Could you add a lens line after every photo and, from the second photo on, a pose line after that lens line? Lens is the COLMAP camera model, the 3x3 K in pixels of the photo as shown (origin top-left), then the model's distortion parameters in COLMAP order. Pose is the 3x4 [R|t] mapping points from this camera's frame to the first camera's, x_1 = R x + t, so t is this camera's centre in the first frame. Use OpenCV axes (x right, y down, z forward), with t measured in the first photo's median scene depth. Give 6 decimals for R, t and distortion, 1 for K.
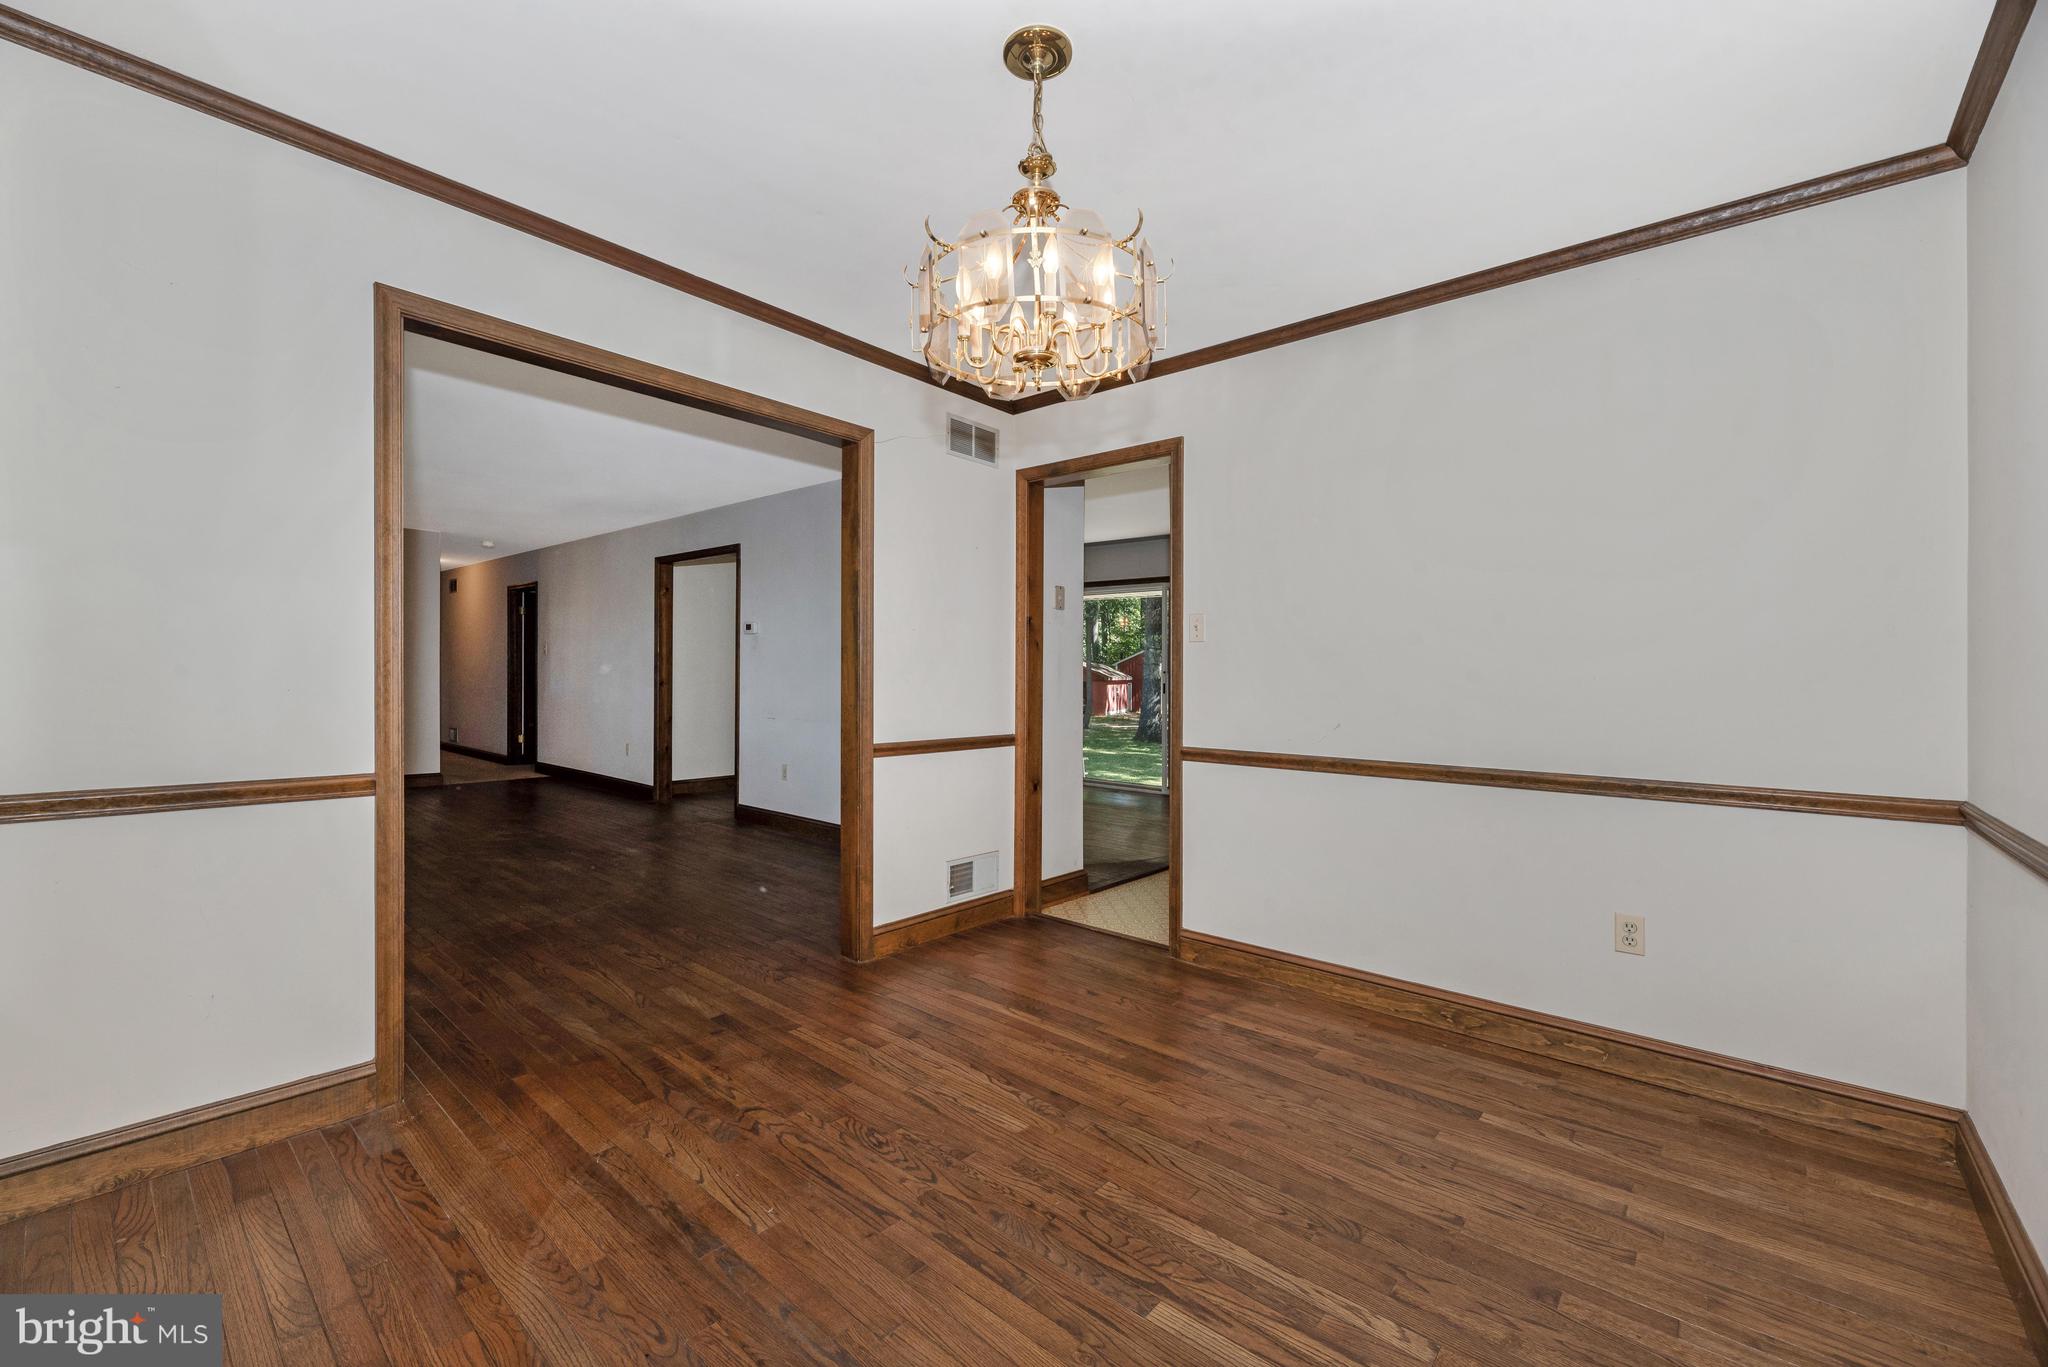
lens RADIAL K [[800.6, 0, 1030.6], [0, 800.6, 697.2], [0, 0, 1]] dist [0.006434, -0.000160]
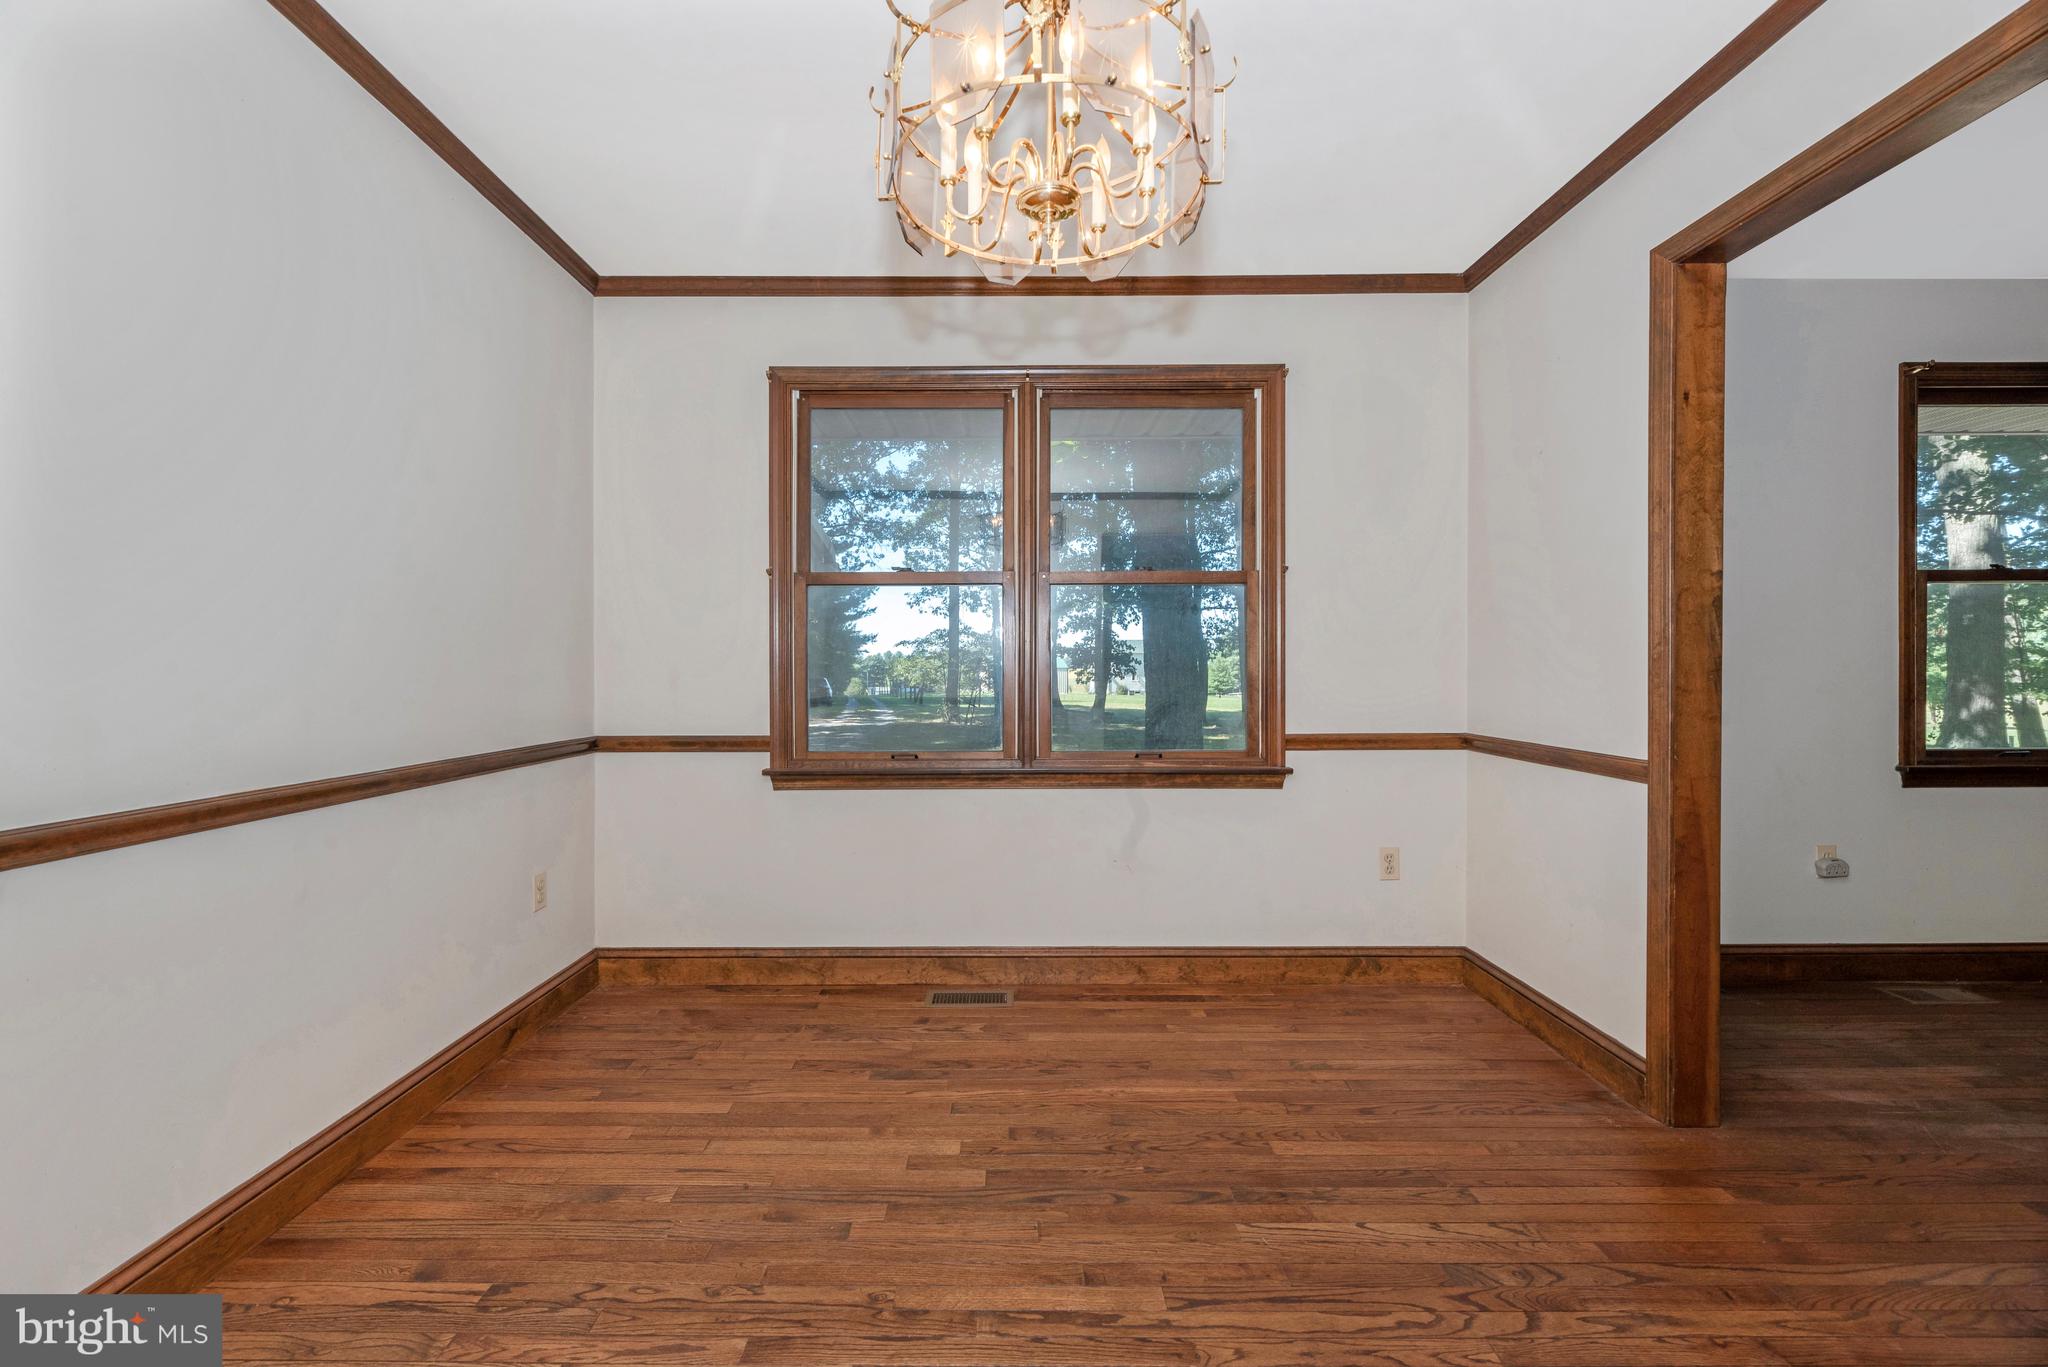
lens RADIAL K [[936.4, 0, 1018.0], [0, 936.4, 630.8], [0, 0, 1]] dist [-0.000677, -0.000319]
pose [[-0.771050, -0.037444, -0.635672, 0.545702], [-0.029488, 0.999298, -0.023095, -0.015269], [0.636091, 0.000938, -0.771613, 1.516841]]
